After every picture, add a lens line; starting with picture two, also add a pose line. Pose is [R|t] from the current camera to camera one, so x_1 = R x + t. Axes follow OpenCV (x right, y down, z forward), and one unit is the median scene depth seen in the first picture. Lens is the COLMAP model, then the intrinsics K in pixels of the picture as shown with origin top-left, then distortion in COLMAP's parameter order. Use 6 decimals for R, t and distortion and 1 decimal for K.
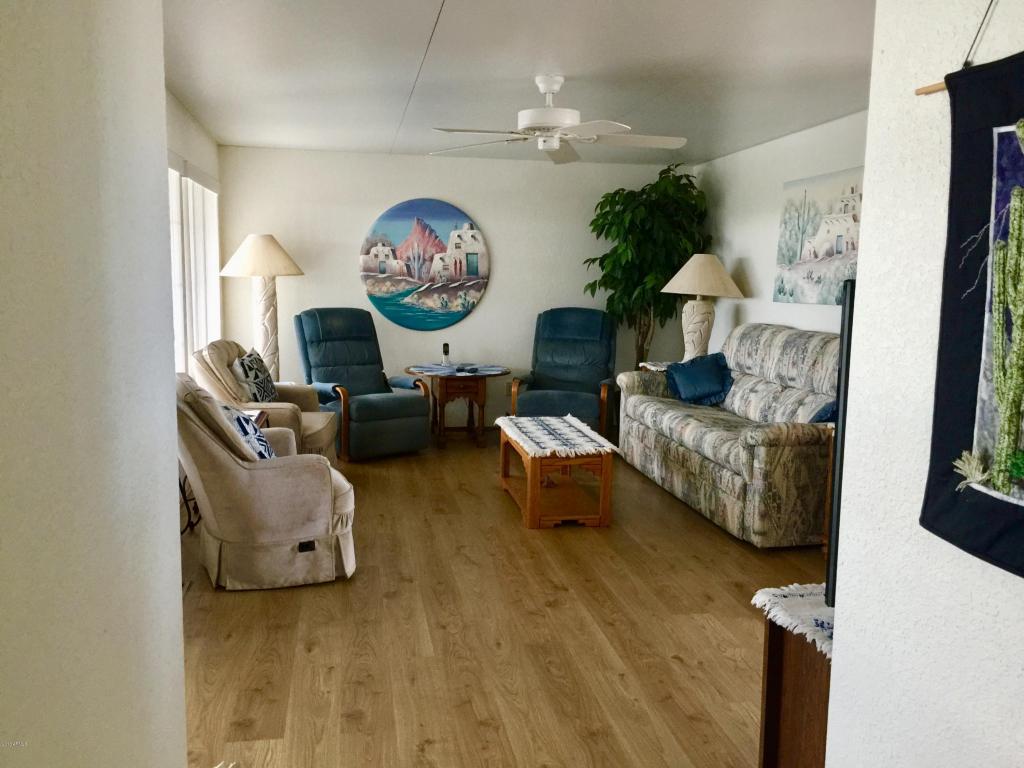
lens RADIAL K [[879.7, 0, 505.3], [0, 879.7, 381.5], [0, 0, 1]] dist [0.081896, -0.124483]
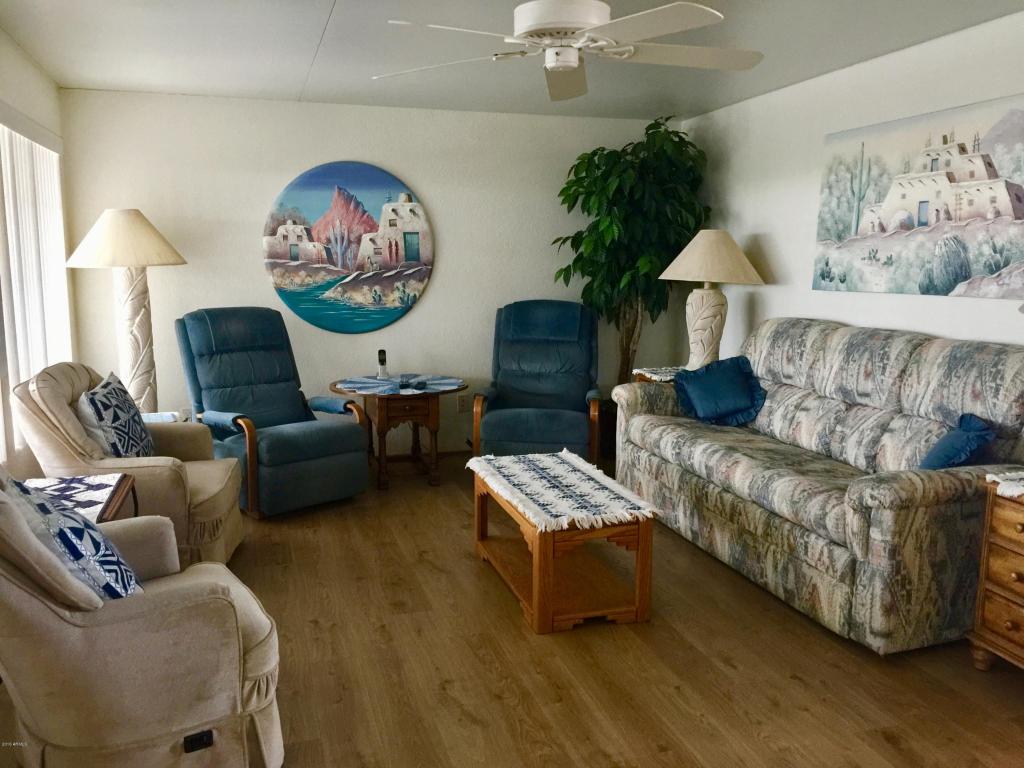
lens RADIAL K [[879.7, 0, 508.9], [0, 879.7, 384.7], [0, 0, 1]] dist [0.081896, -0.124483]
pose [[0.993377, -0.031276, 0.110566, -0.053565], [0.028599, 0.999260, 0.025719, -0.036563], [-0.111289, -0.022386, 0.993536, 0.270802]]
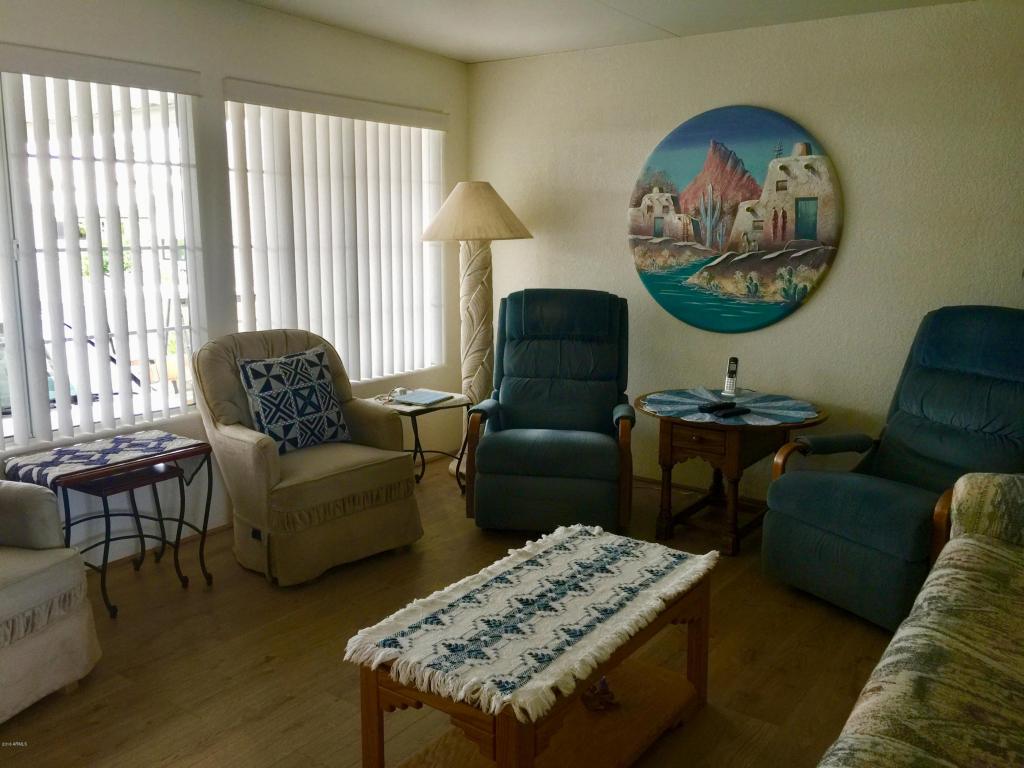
lens RADIAL K [[879.7, 0, 508.7], [0, 879.7, 378.4], [0, 0, 1]] dist [0.081896, -0.124483]
pose [[0.687354, 0.112107, -0.717618, 0.308190], [-0.089031, 0.993570, 0.069940, -0.070898], [0.720845, 0.015816, 0.692916, 0.611963]]
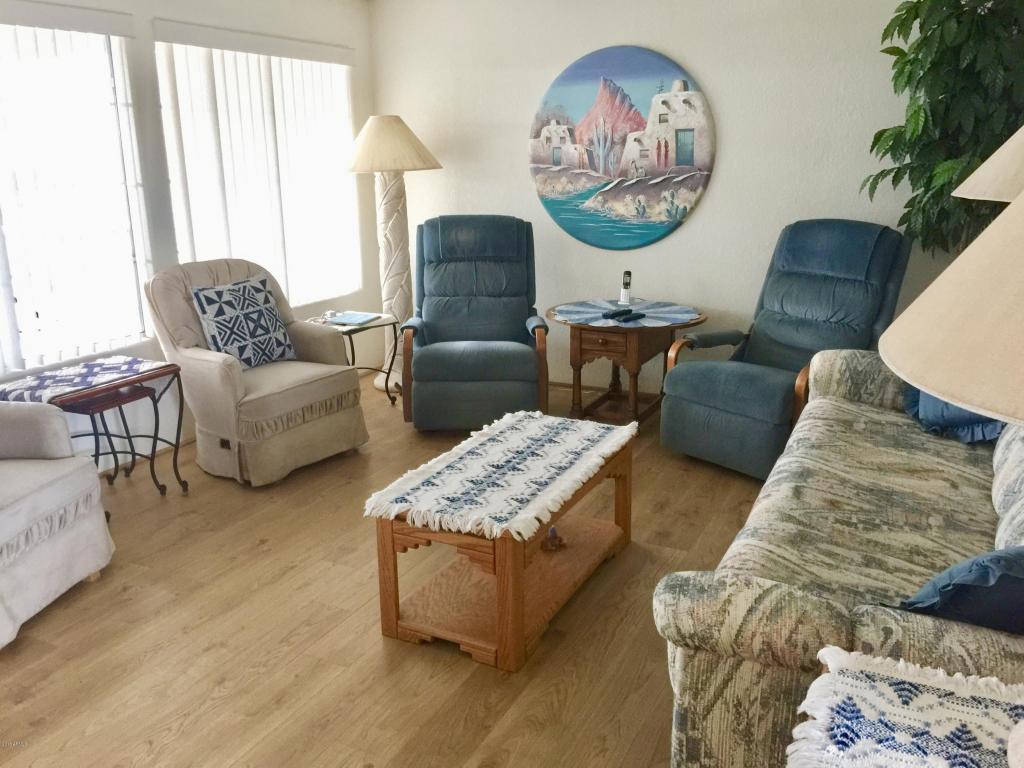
lens RADIAL K [[879.7, 0, 511.5], [0, 879.7, 382.4], [0, 0, 1]] dist [0.081896, -0.124483]
pose [[0.794818, 0.131447, -0.592440, 0.334665], [-0.056703, 0.988075, 0.143155, -0.062927], [0.604192, -0.080190, 0.792793, 0.510167]]
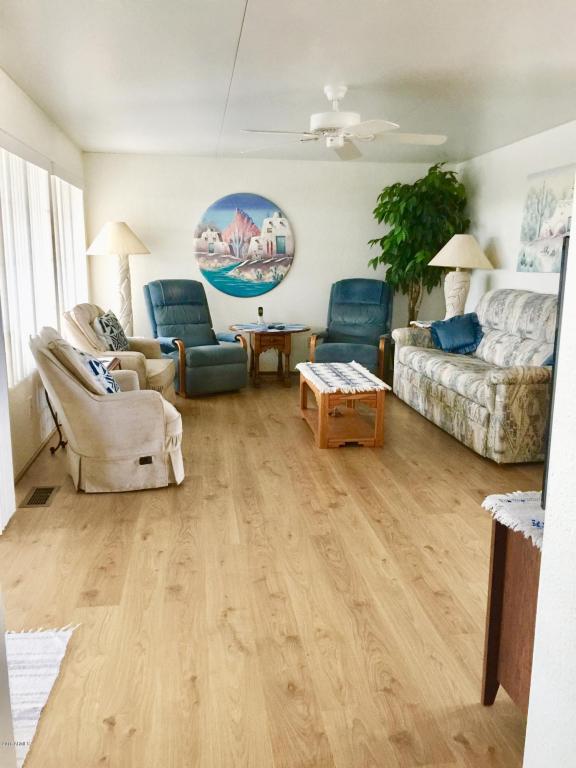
lens RADIAL K [[659.8, 0, 288.5], [0, 659.8, 389.0], [0, 0, 1]] dist [0.081896, -0.124483]
pose [[0.999146, 0.000906, -0.041310, 0.017356], [0.002142, 0.997279, 0.073685, 0.006701], [0.041265, -0.073711, 0.996426, 0.029066]]
